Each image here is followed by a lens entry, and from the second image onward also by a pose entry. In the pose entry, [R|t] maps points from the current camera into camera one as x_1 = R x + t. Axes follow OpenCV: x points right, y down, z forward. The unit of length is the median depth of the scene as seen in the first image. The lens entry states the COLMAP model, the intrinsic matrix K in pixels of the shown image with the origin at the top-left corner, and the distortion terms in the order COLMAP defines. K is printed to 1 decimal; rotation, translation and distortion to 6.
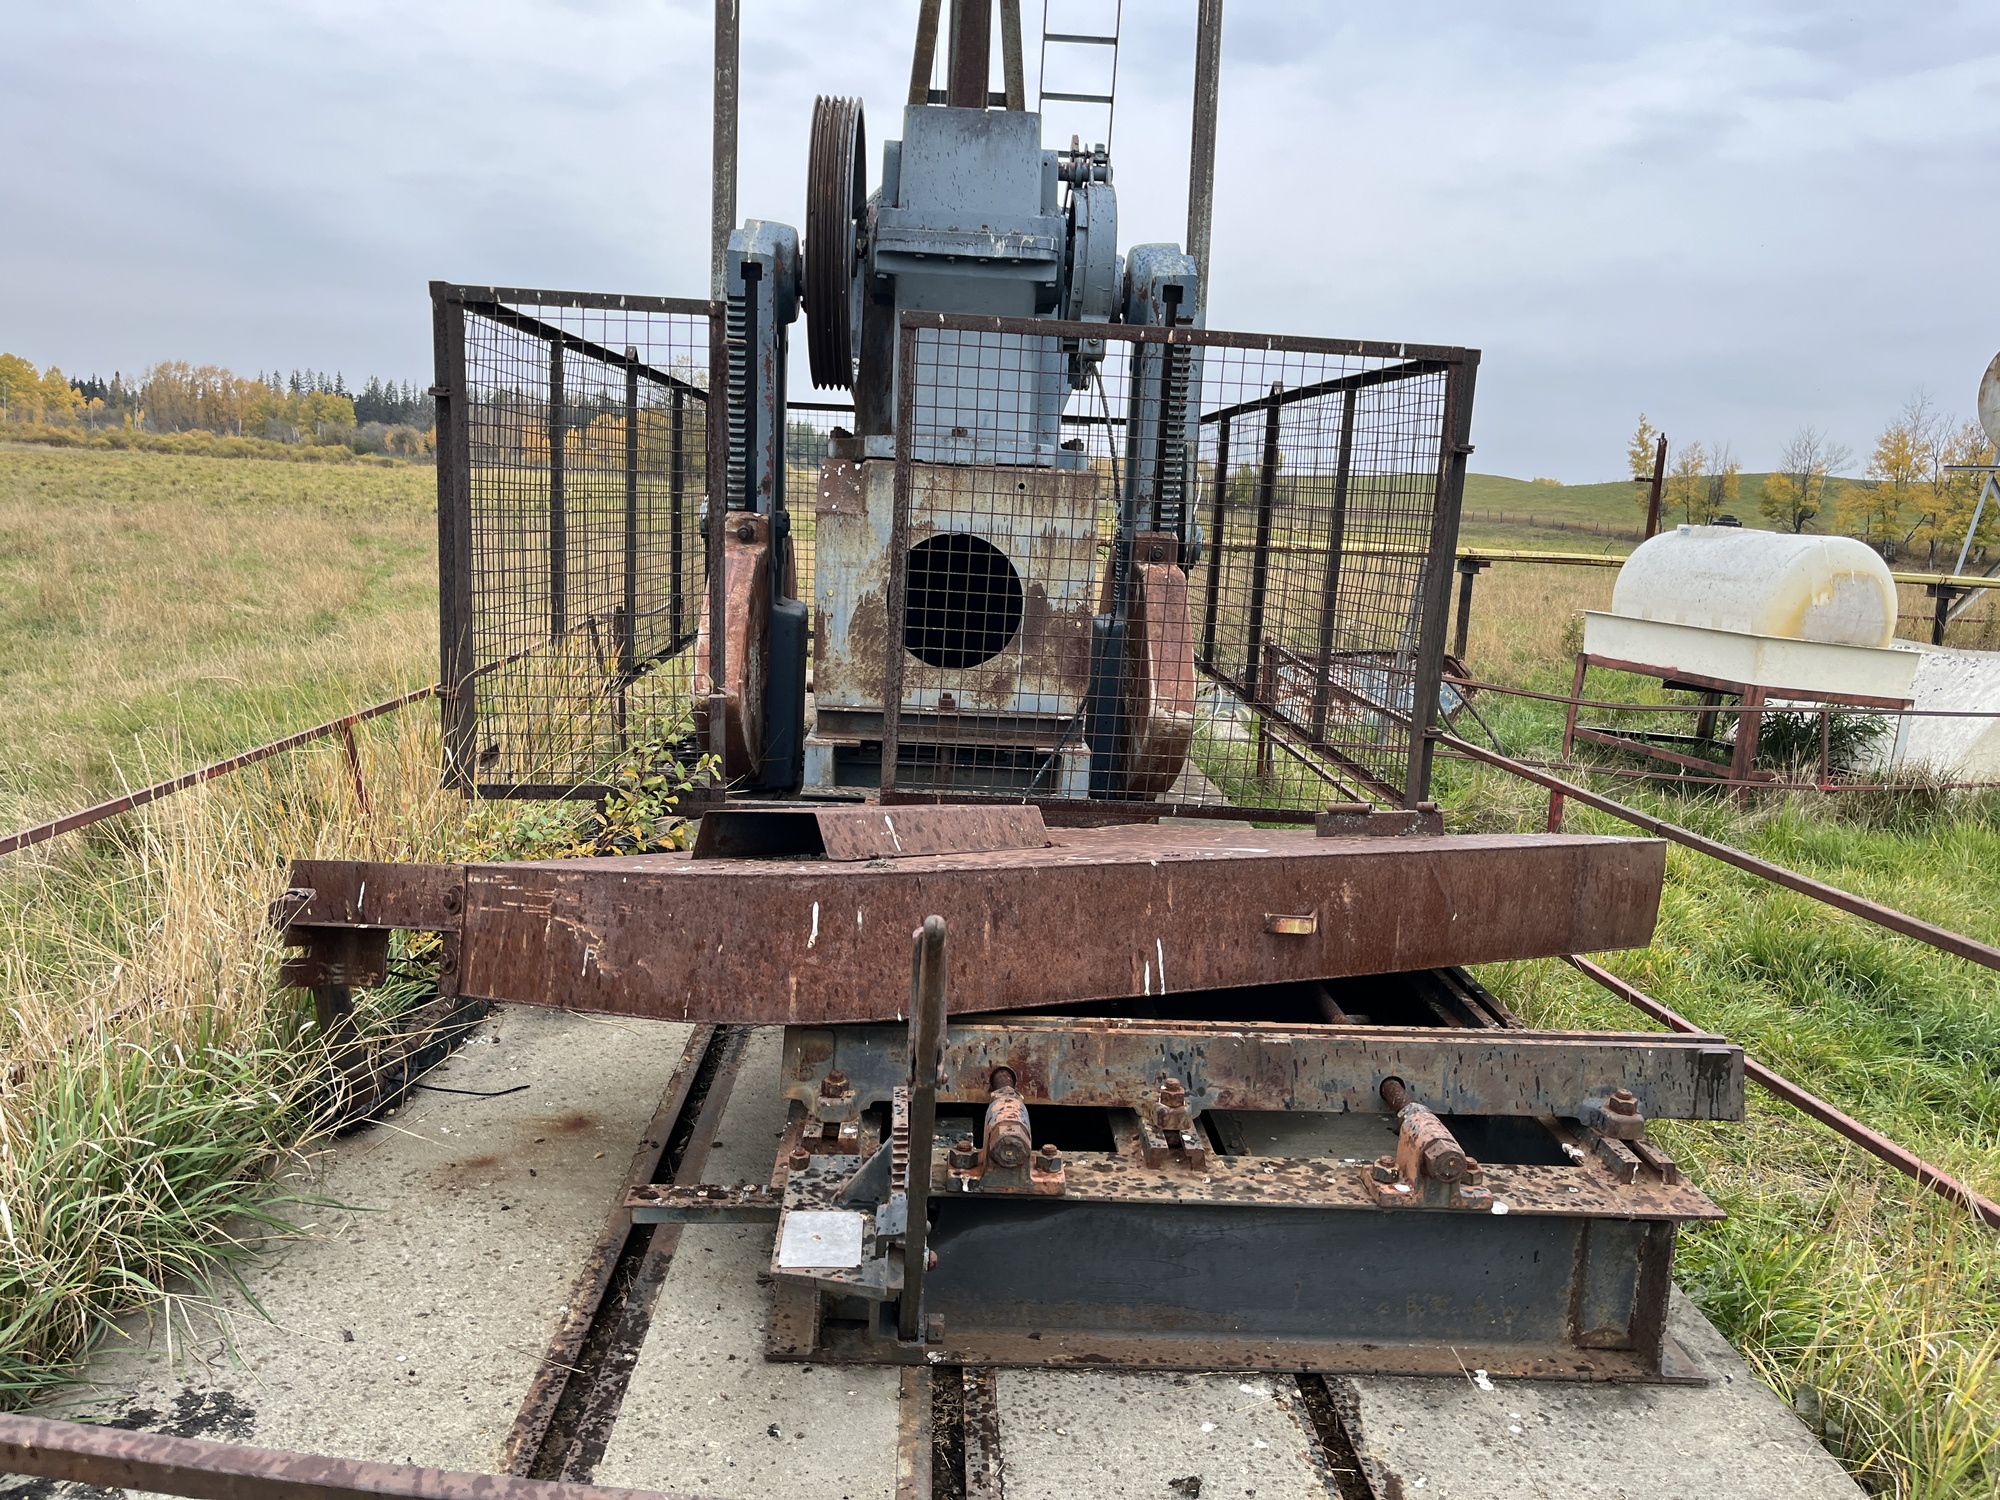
lens RADIAL K [[1549.4, 0, 1018.8], [0, 1549.4, 743.4], [0, 0, 1]] dist [0.041621, -0.047920]
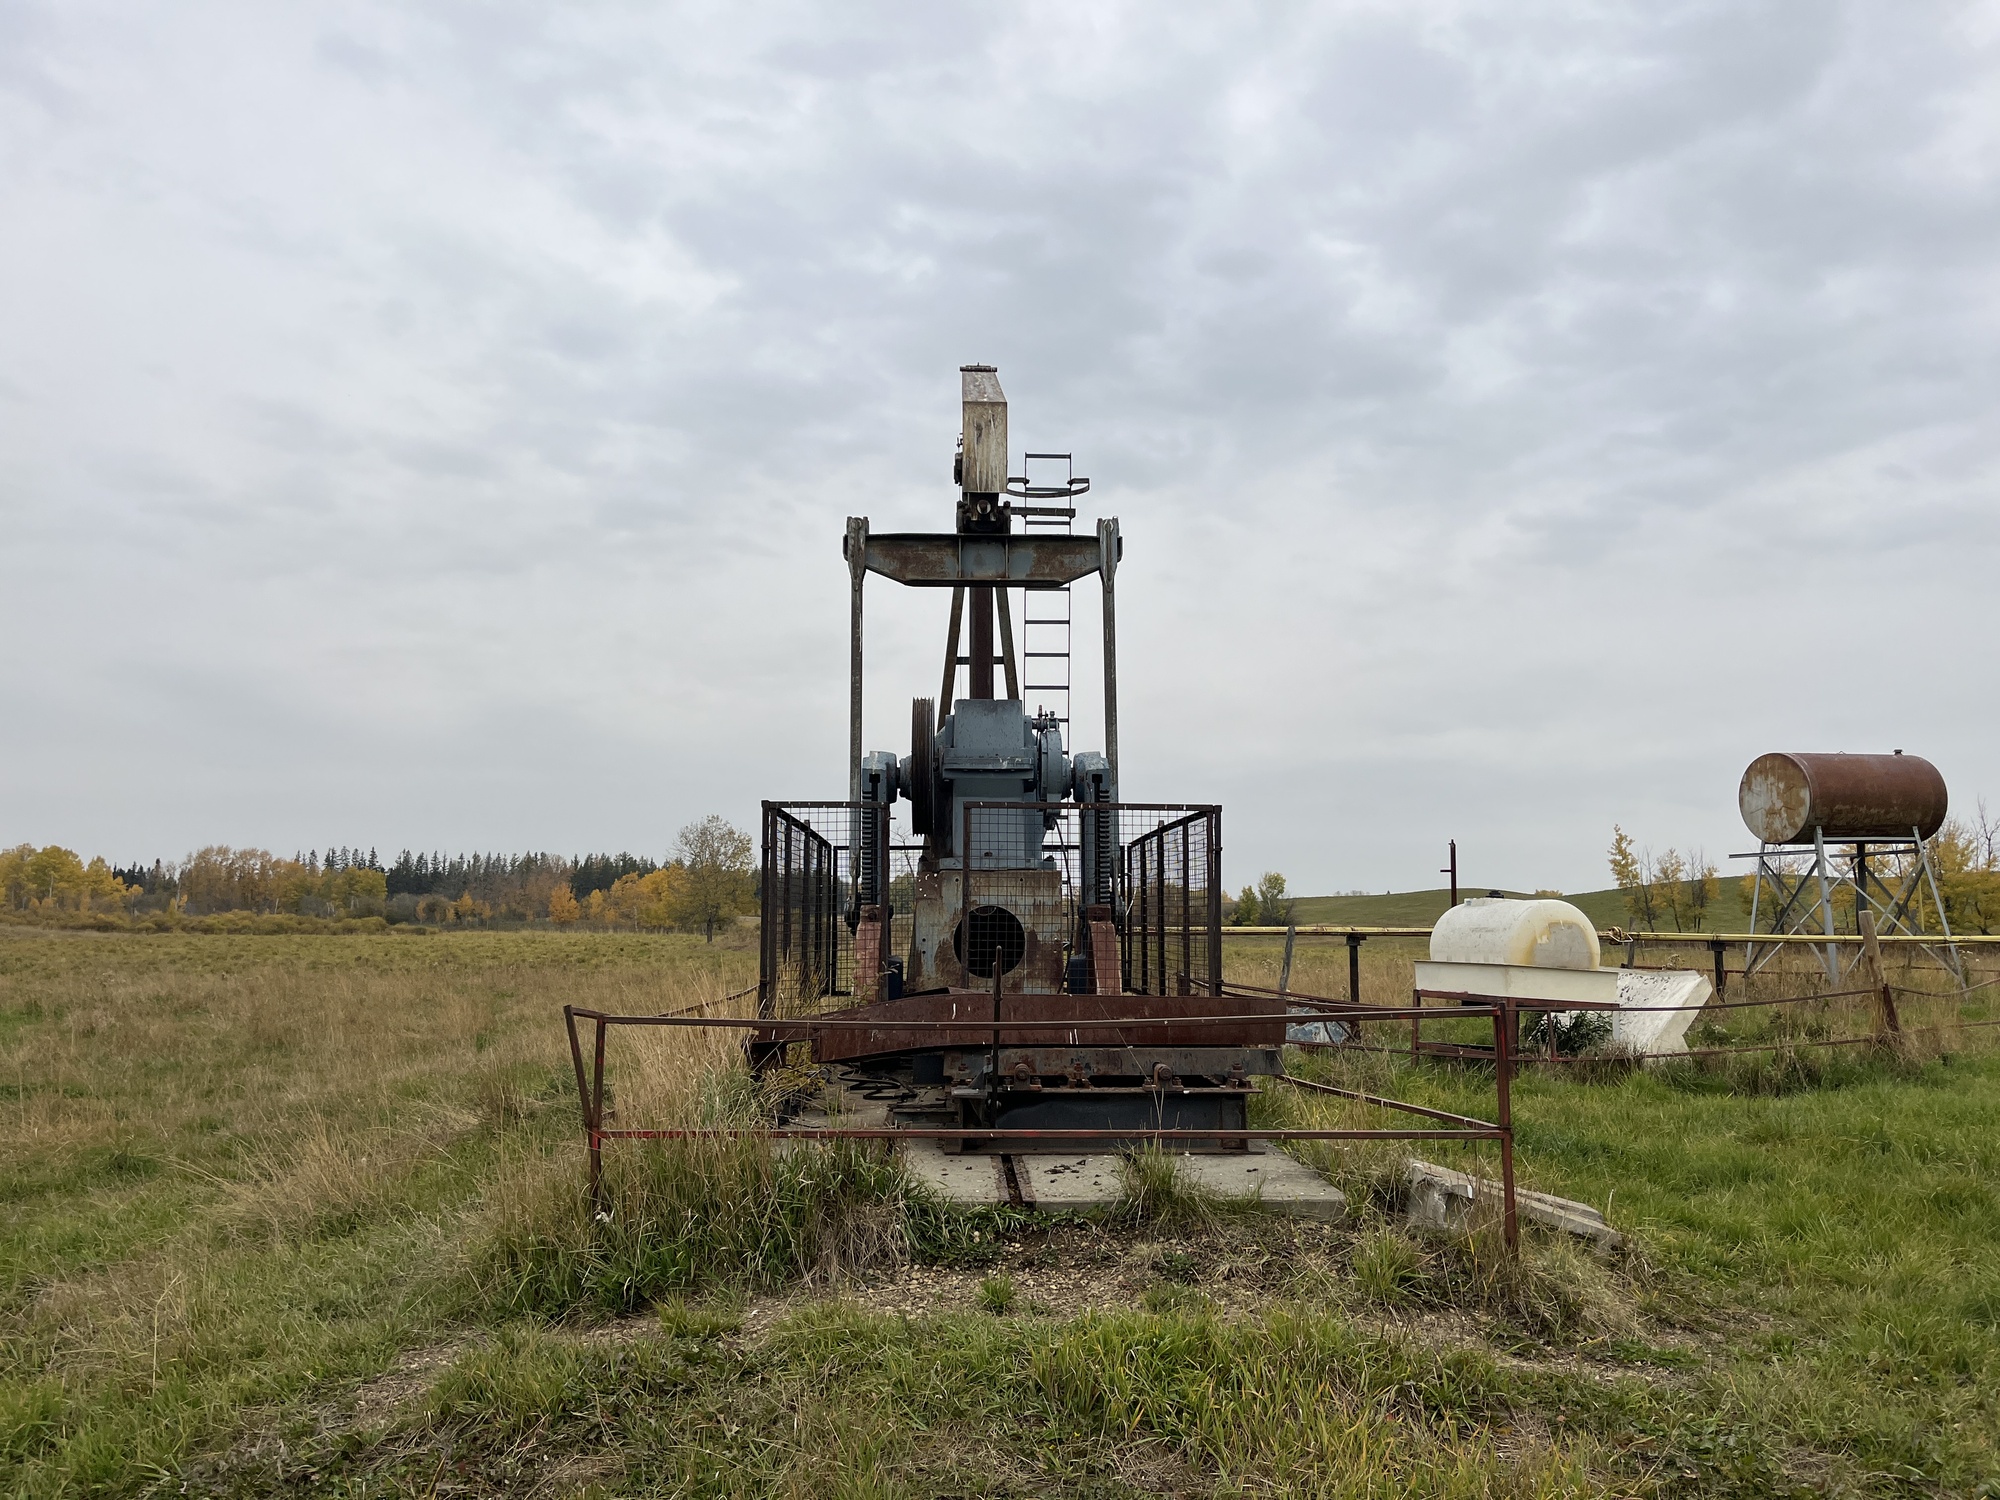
lens RADIAL K [[1549.4, 0, 1001.4], [0, 1549.4, 742.0], [0, 0, 1]] dist [0.041621, -0.047920]
pose [[0.998648, -0.050203, -0.013458, 0.006812], [0.044501, 0.959656, -0.277634, 0.123601], [0.026853, 0.276660, 0.960593, -0.548952]]
